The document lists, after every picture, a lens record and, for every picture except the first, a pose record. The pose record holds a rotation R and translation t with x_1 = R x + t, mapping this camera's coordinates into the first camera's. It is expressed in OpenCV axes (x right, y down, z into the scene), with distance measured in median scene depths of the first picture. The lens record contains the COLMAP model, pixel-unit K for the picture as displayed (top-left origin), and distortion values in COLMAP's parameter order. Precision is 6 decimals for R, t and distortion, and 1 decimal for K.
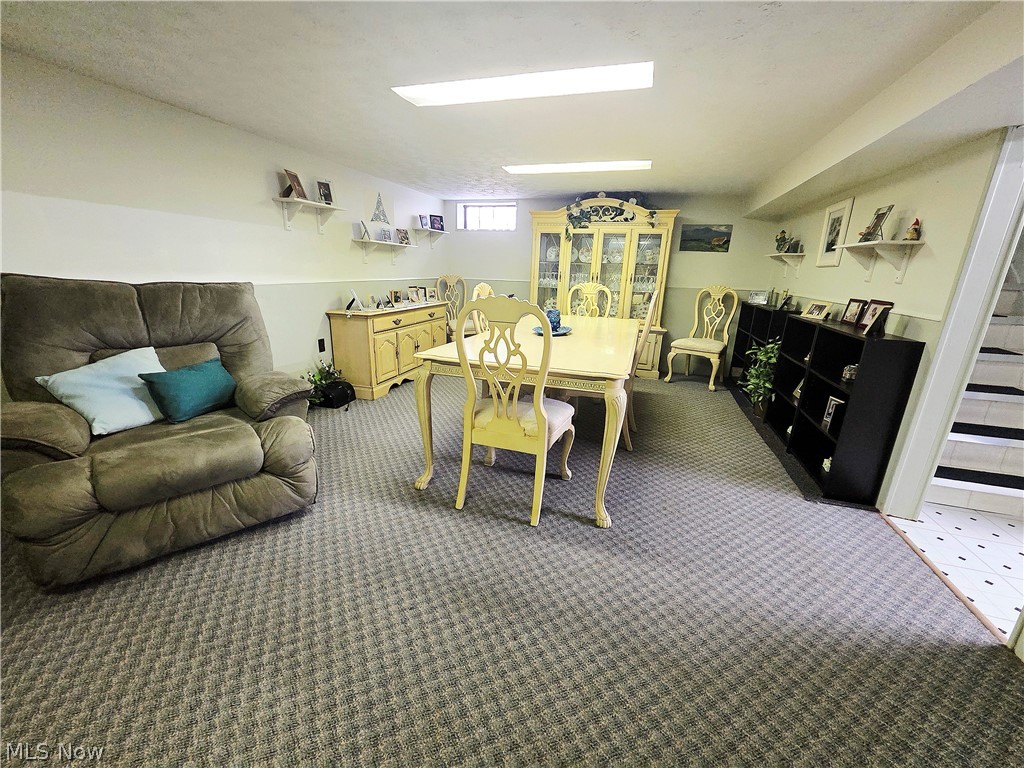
lens RADIAL K [[421.1, 0, 506.3], [0, 421.1, 378.5], [0, 0, 1]] dist [0.000321, -0.002133]
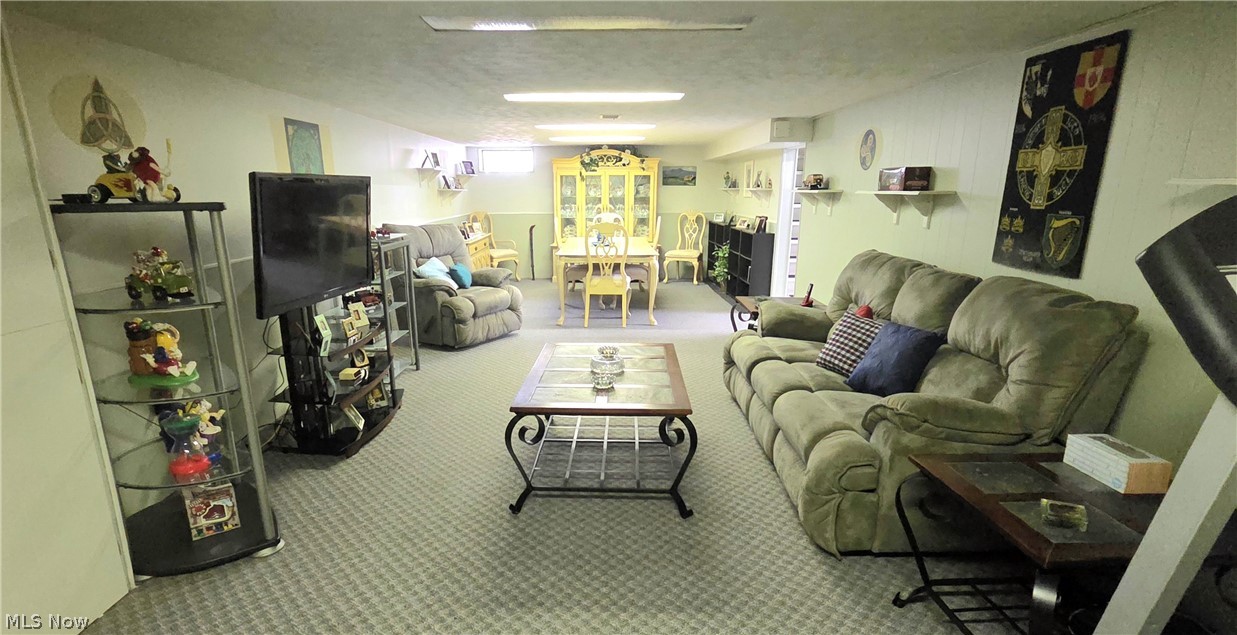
lens RADIAL K [[550.9, 0, 613.6], [0, 550.9, 322.8], [0, 0, 1]] dist [0.001398, -0.000242]
pose [[0.949663, -0.103025, 0.295848, -0.325242], [0.110008, 0.993906, -0.007009, 0.134492], [-0.293323, 0.039202, 0.955209, -0.661603]]
